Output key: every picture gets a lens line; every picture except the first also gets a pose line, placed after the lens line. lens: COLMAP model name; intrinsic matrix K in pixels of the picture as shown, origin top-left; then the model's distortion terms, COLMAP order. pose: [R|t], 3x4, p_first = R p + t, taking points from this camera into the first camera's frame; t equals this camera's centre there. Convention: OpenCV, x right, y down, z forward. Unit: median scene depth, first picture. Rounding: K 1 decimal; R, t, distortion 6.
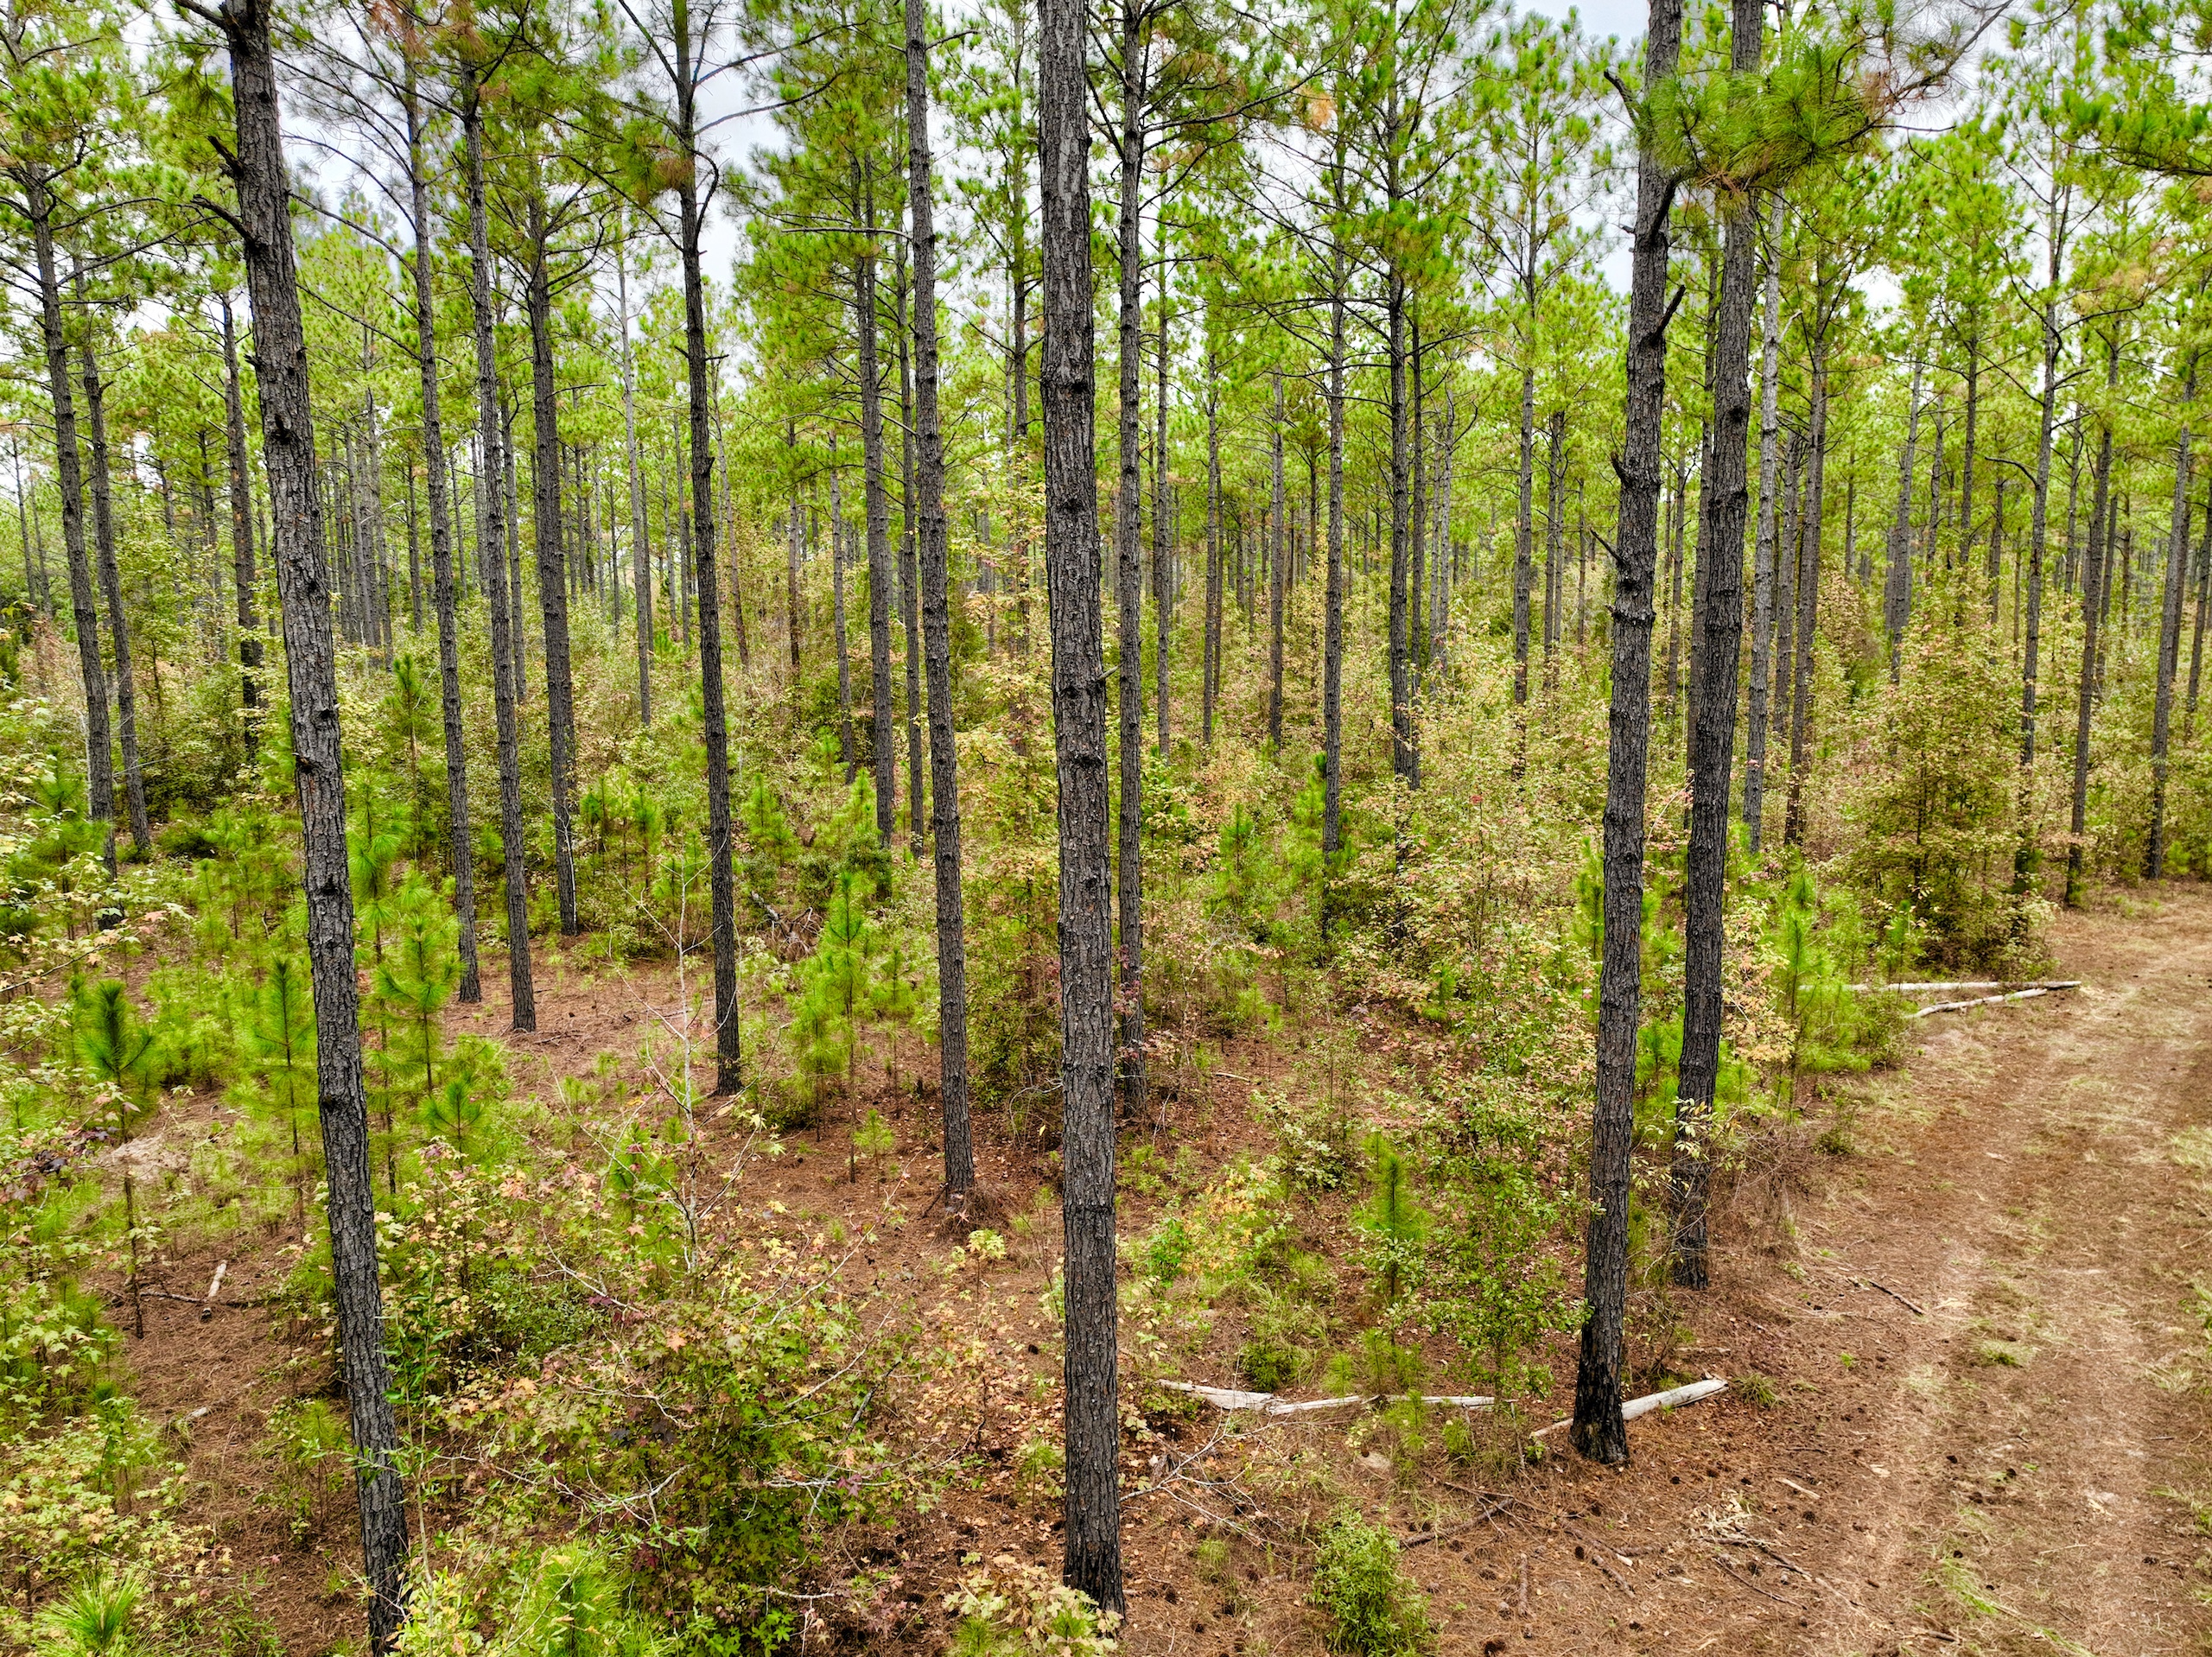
lens RADIAL K [[1585.4, 0, 1112.8], [0, 1585.4, 832.0], [0, 0, 1]] dist [0.013538, 0.010474]
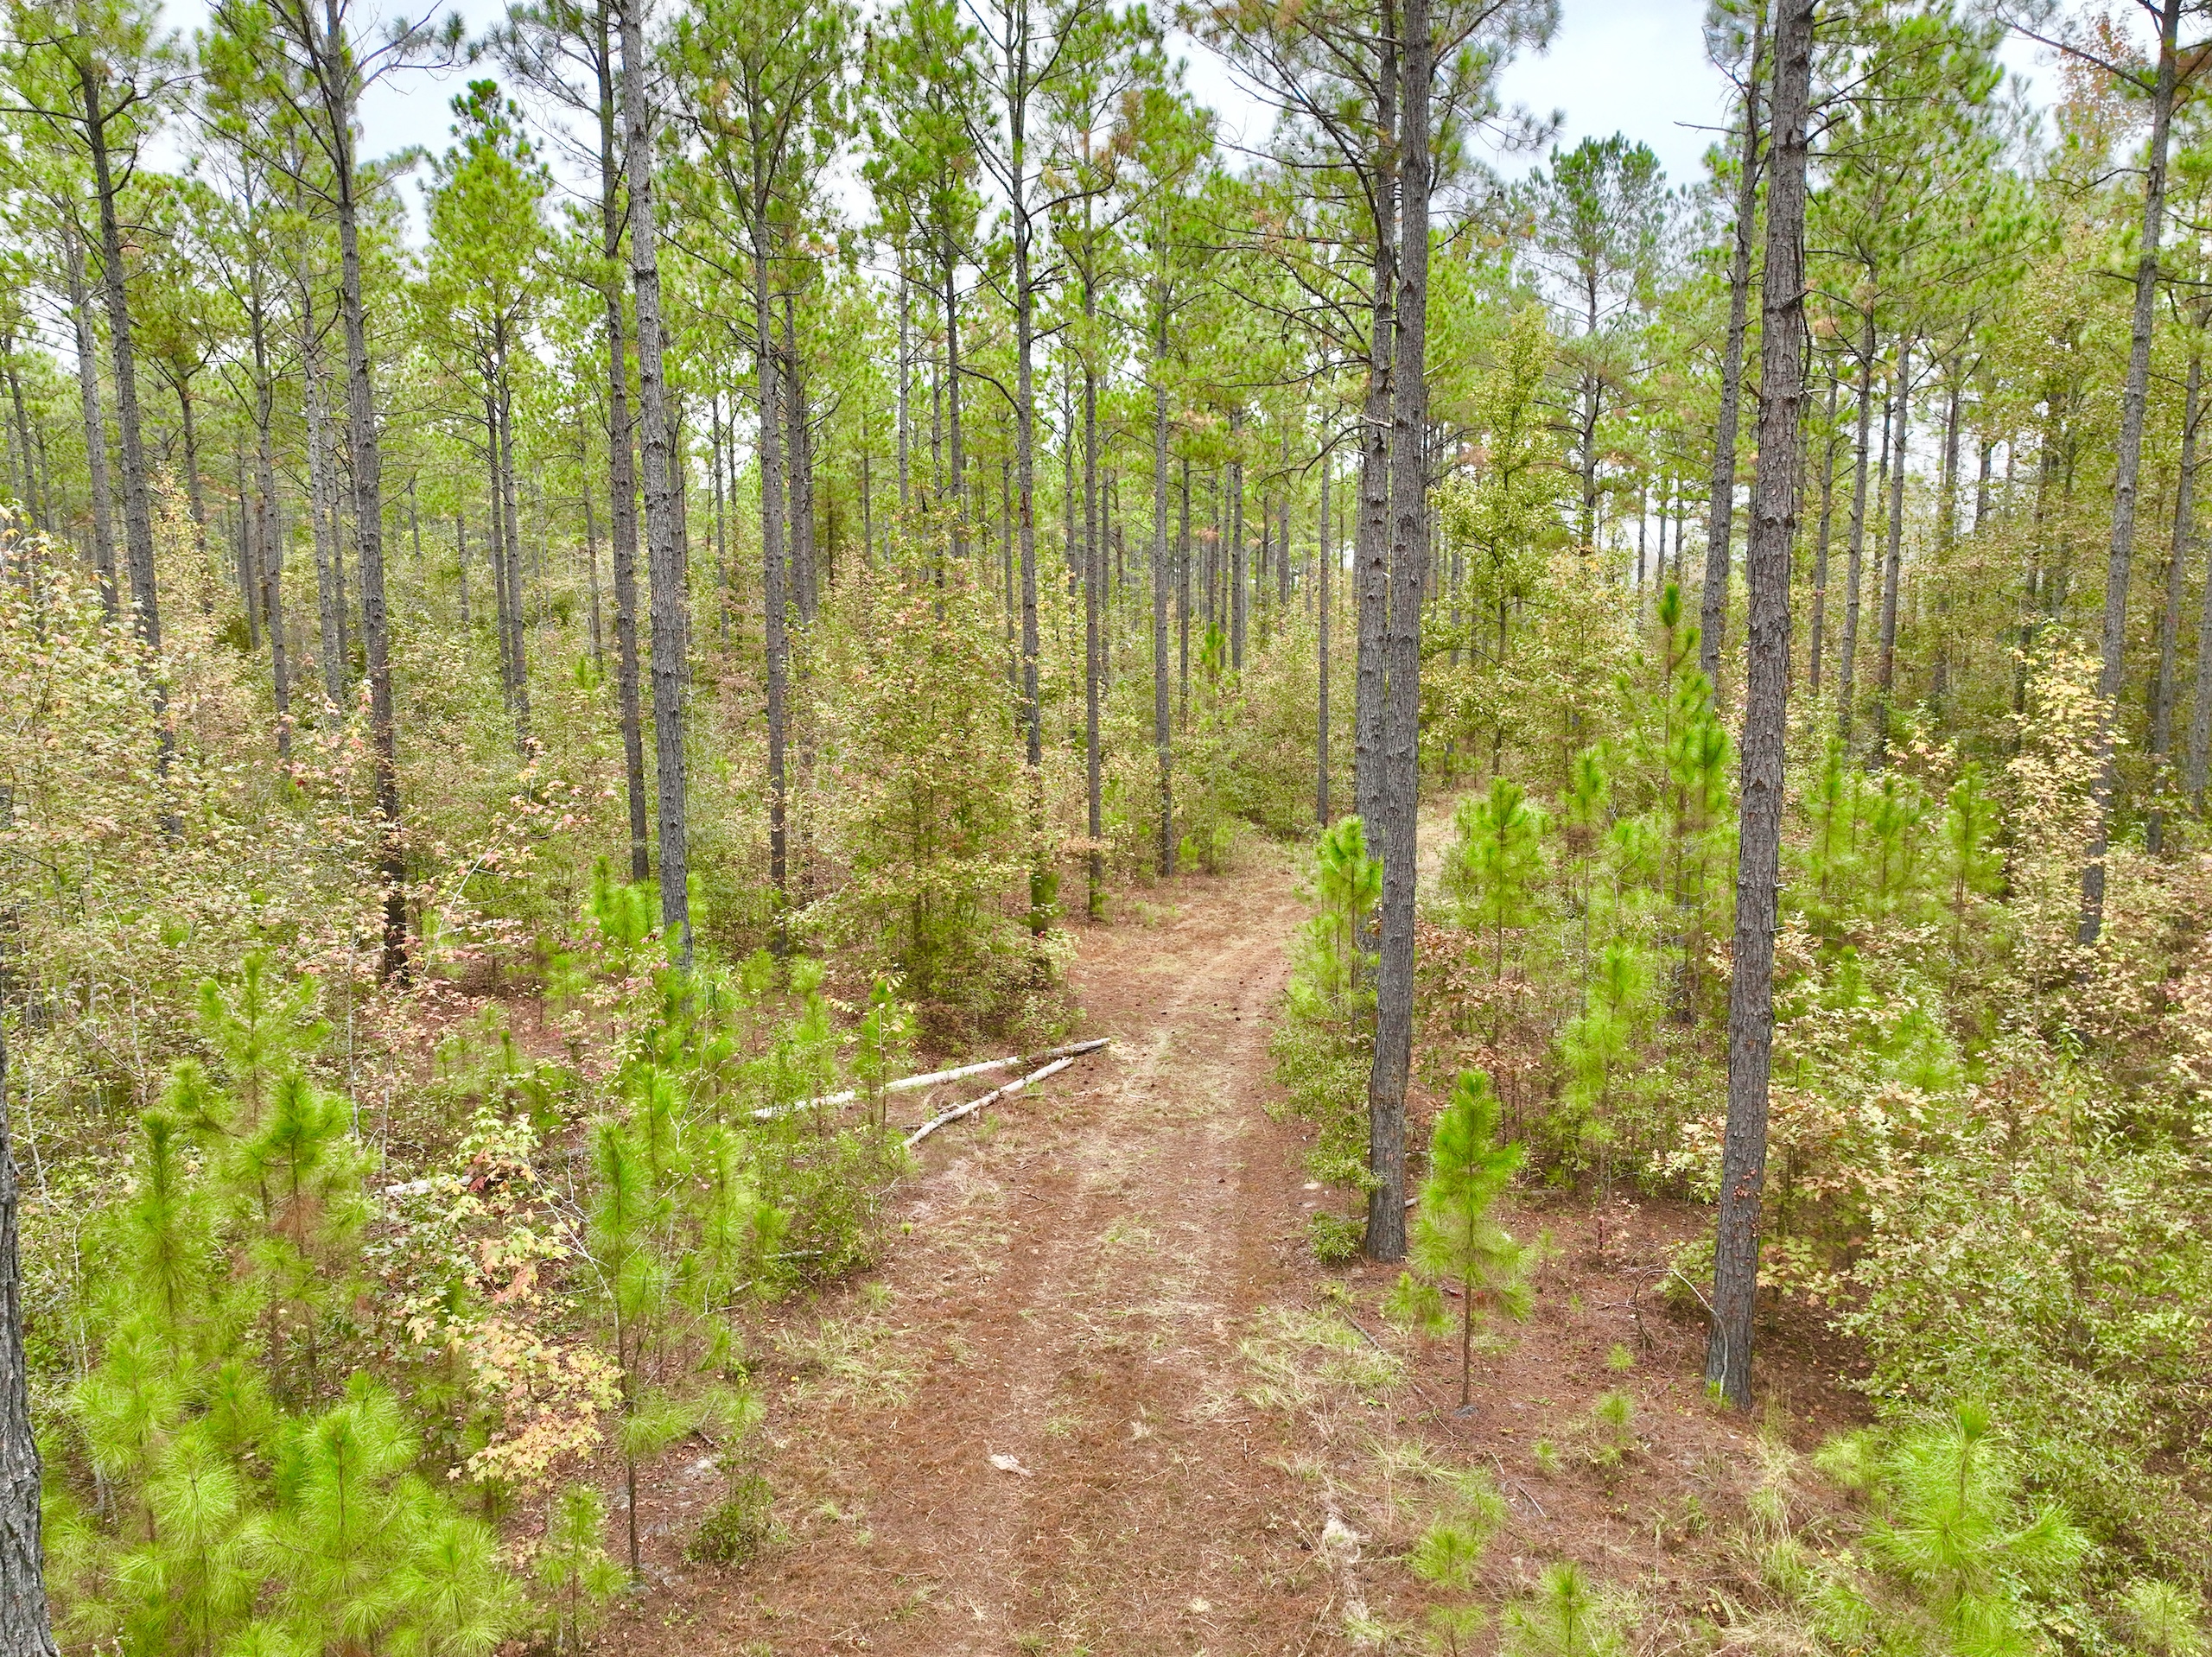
lens RADIAL K [[1585.4, 0, 1106.5], [0, 1585.4, 829.0], [0, 0, 1]] dist [0.013538, 0.010474]
pose [[0.851492, -0.065806, 0.520223, 0.205291], [0.066748, 0.997626, 0.016945, -0.023444], [-0.520103, 0.020296, 0.853863, 0.330673]]
